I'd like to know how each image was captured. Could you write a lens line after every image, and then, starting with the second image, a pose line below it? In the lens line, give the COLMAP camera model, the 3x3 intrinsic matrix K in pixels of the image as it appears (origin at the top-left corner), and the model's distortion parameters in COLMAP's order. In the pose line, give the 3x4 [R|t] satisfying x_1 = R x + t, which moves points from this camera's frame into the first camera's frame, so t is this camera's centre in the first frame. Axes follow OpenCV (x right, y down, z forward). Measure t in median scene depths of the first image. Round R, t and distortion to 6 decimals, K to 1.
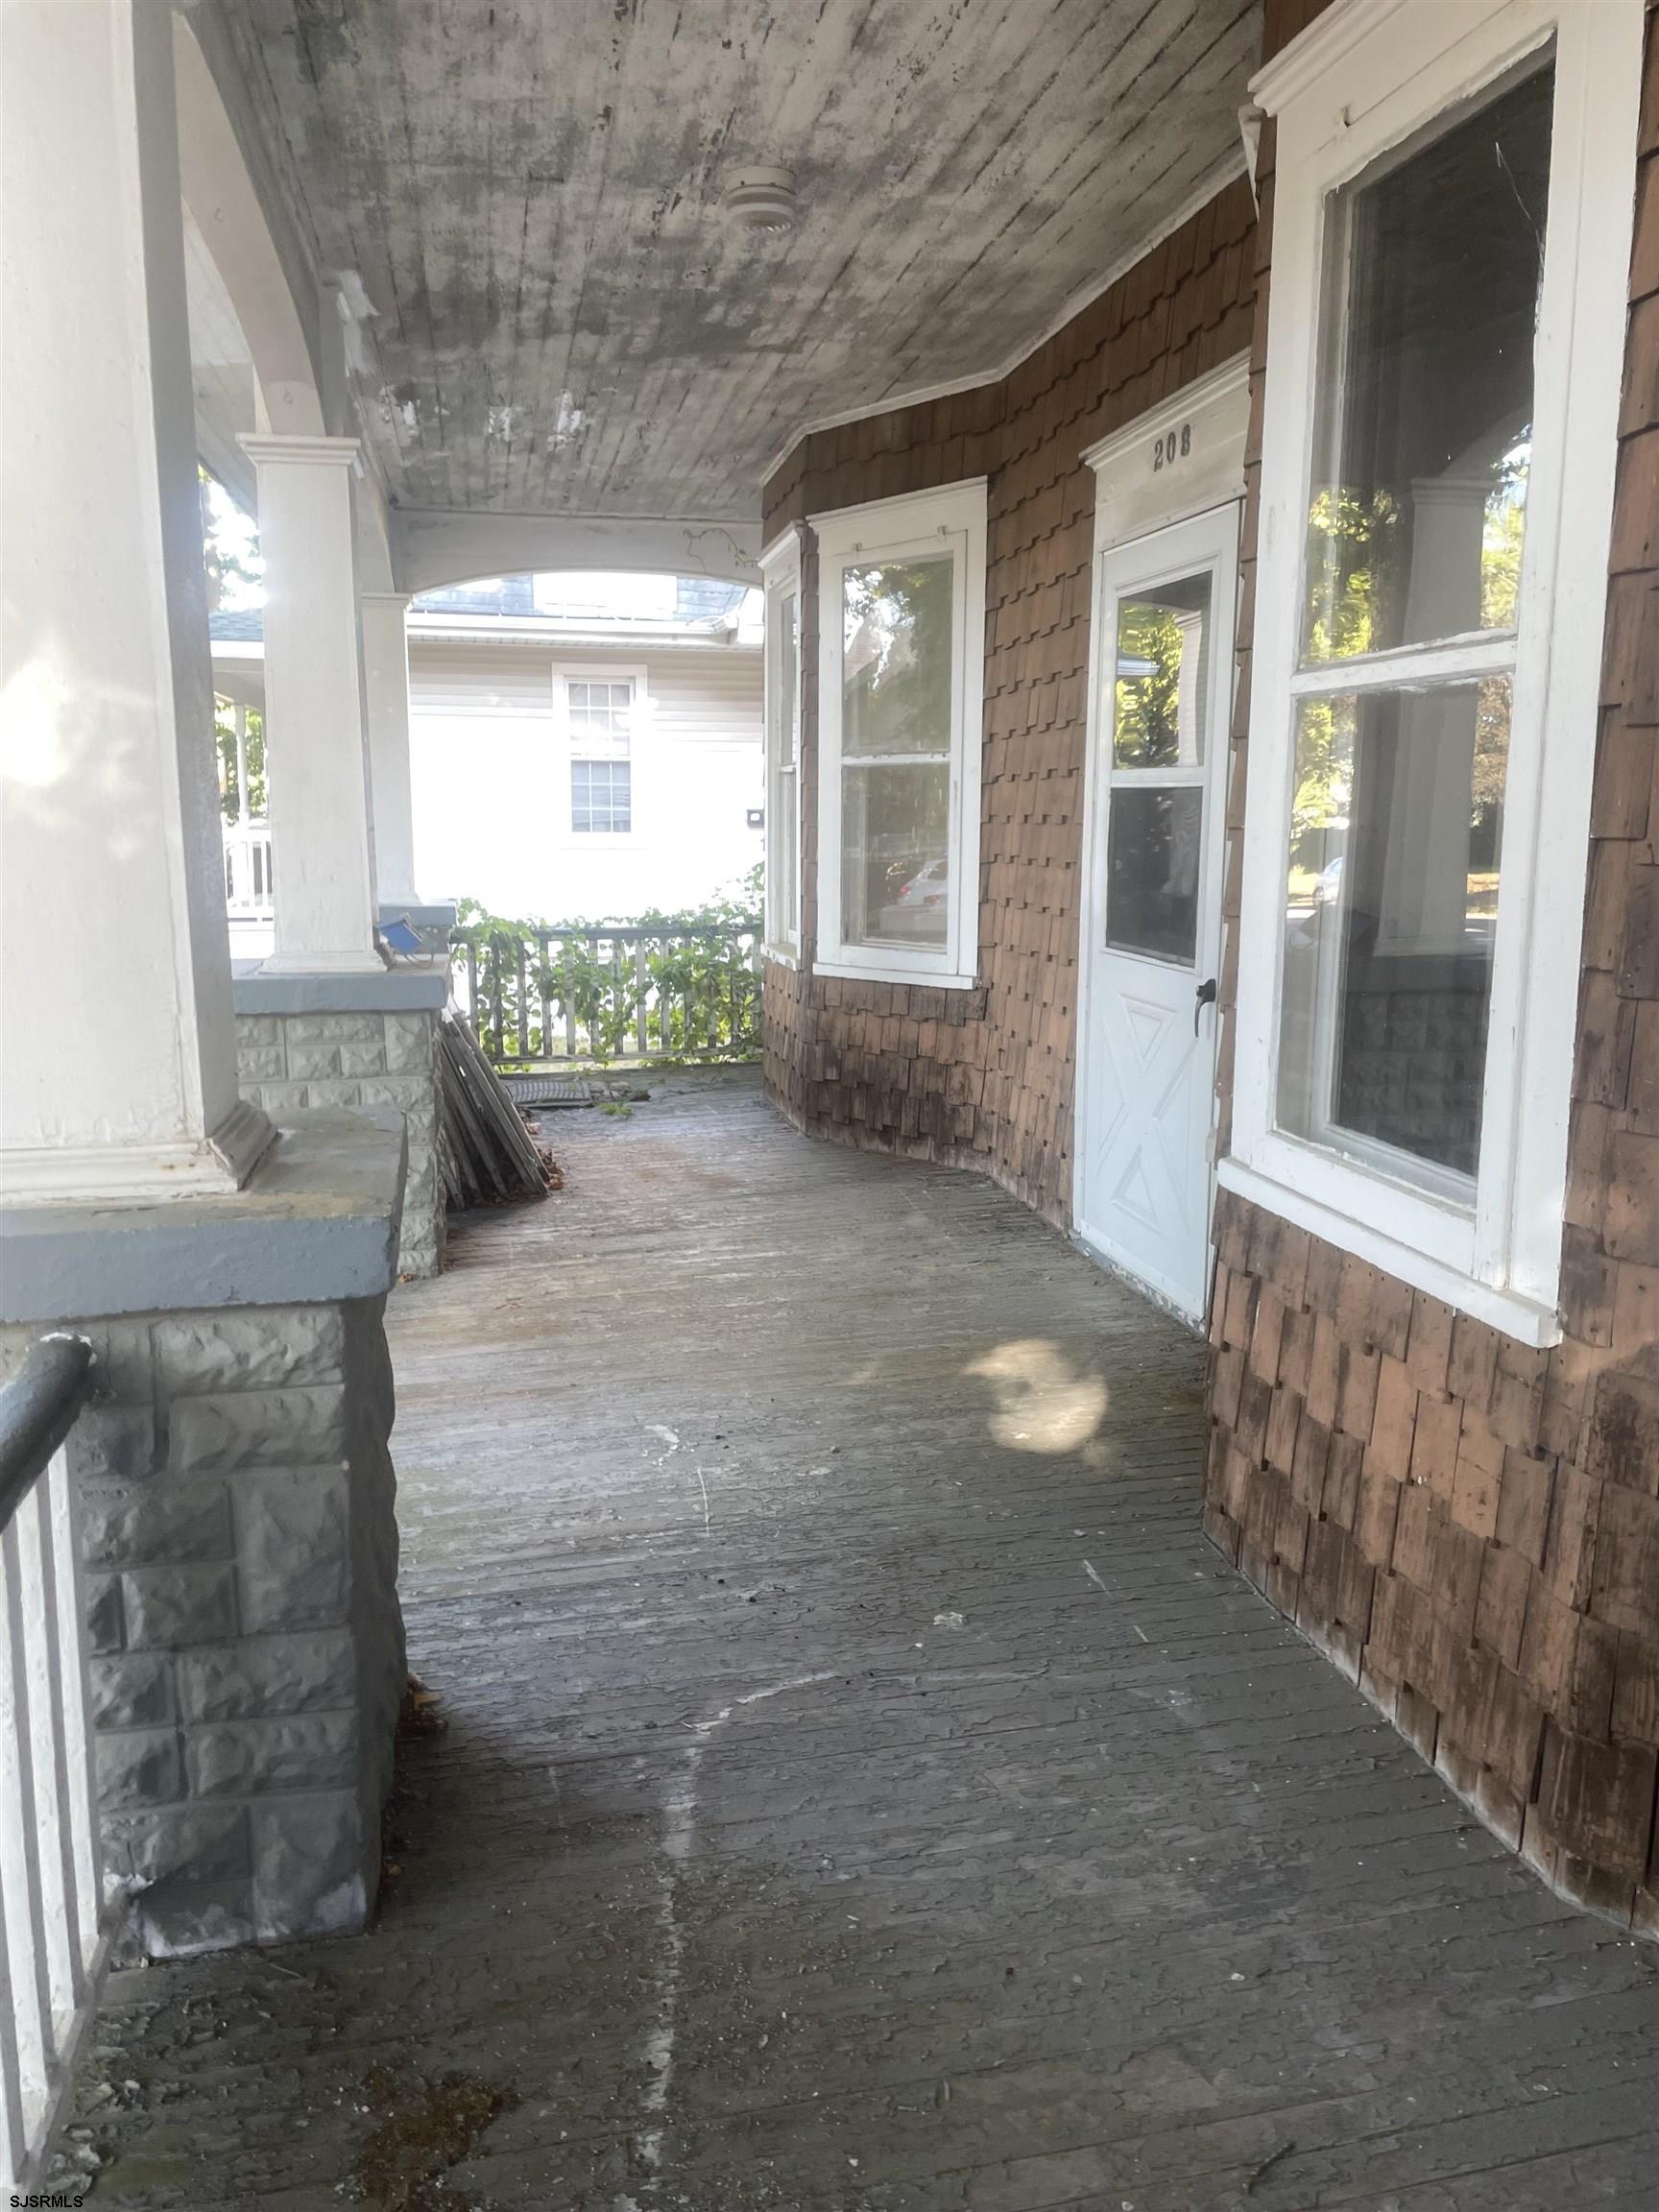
lens RADIAL K [[1669.1, 0, 827.2], [0, 1669.1, 1103.4], [0, 0, 1]] dist [0.073656, -0.103498]
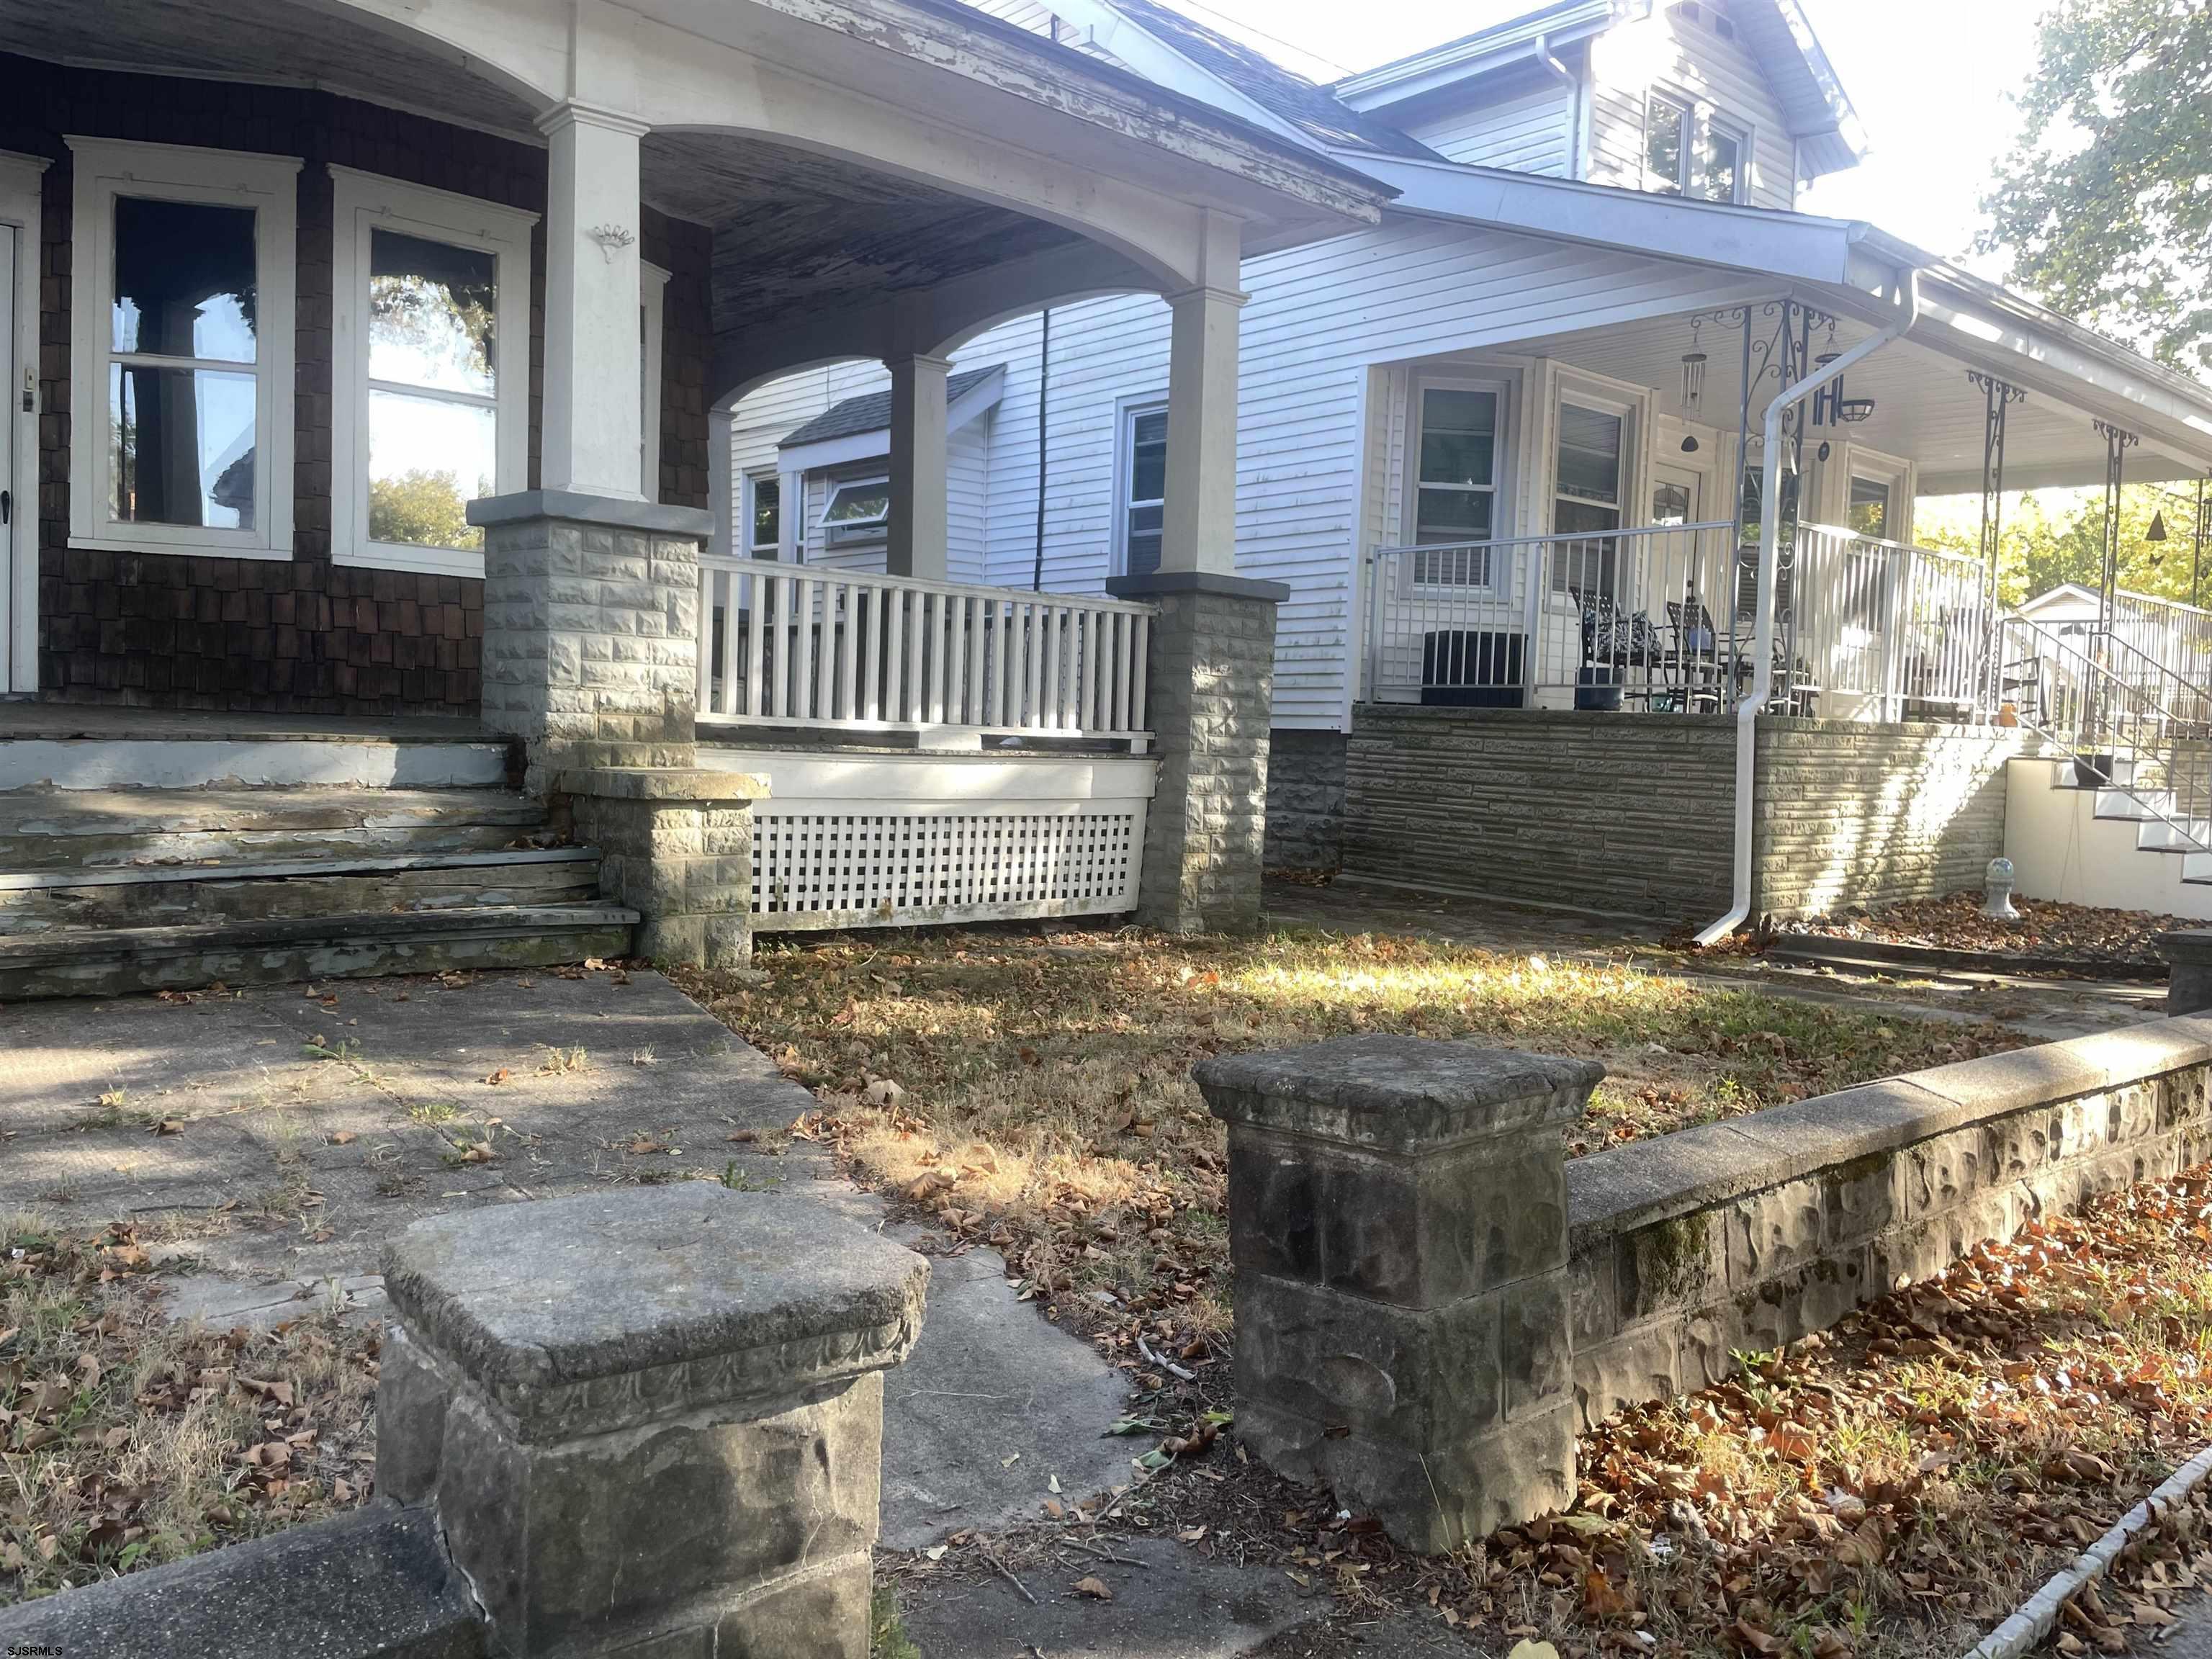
lens RADIAL K [[1669.1, 0, 1086.9], [0, 1669.1, 832.3], [0, 0, 1]] dist [0.073656, -0.103498]
pose [[-0.509272, -0.076814, 0.857171, -3.002679], [0.112225, 0.981576, 0.154639, 0.208468], [-0.853257, 0.174949, -0.491269, 1.545175]]
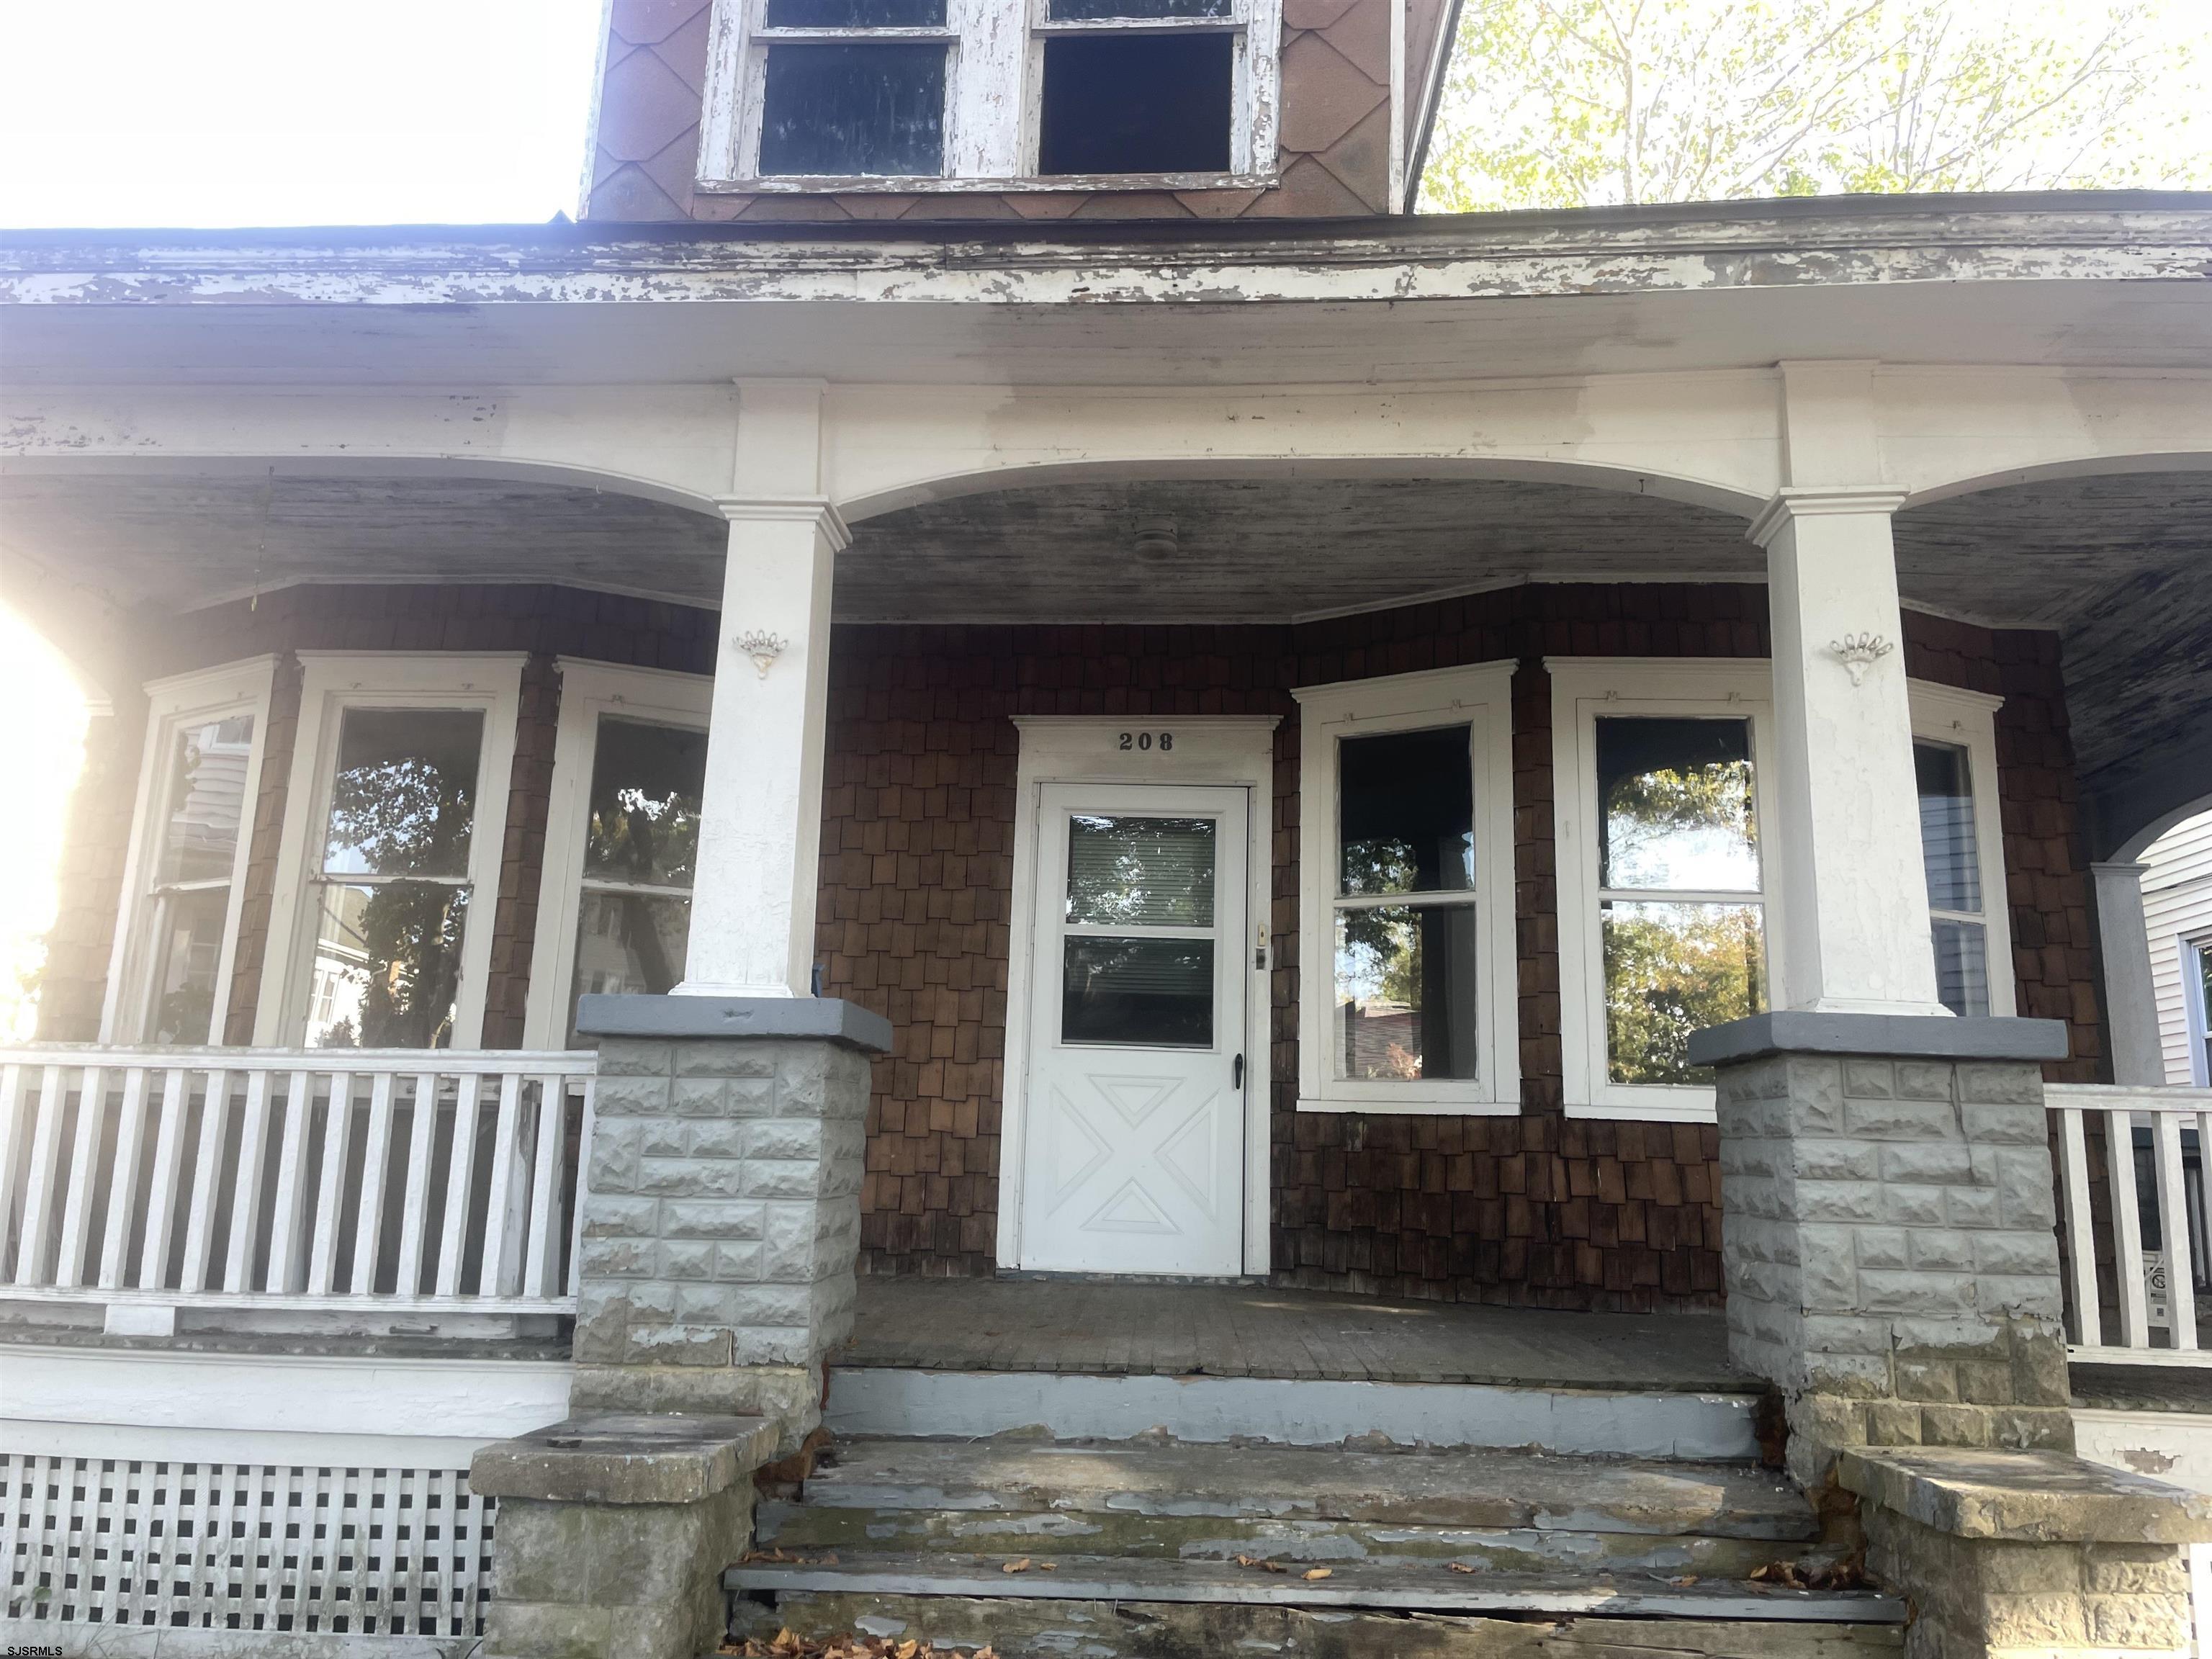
lens RADIAL K [[1669.1, 0, 1078.2], [0, 1669.1, 800.6], [0, 0, 1]] dist [0.073656, -0.103498]
pose [[0.256451, 0.216519, 0.941994, -2.276660], [0.137614, 0.956479, -0.257313, 0.144993], [-0.956711, 0.195619, 0.215494, 1.195005]]
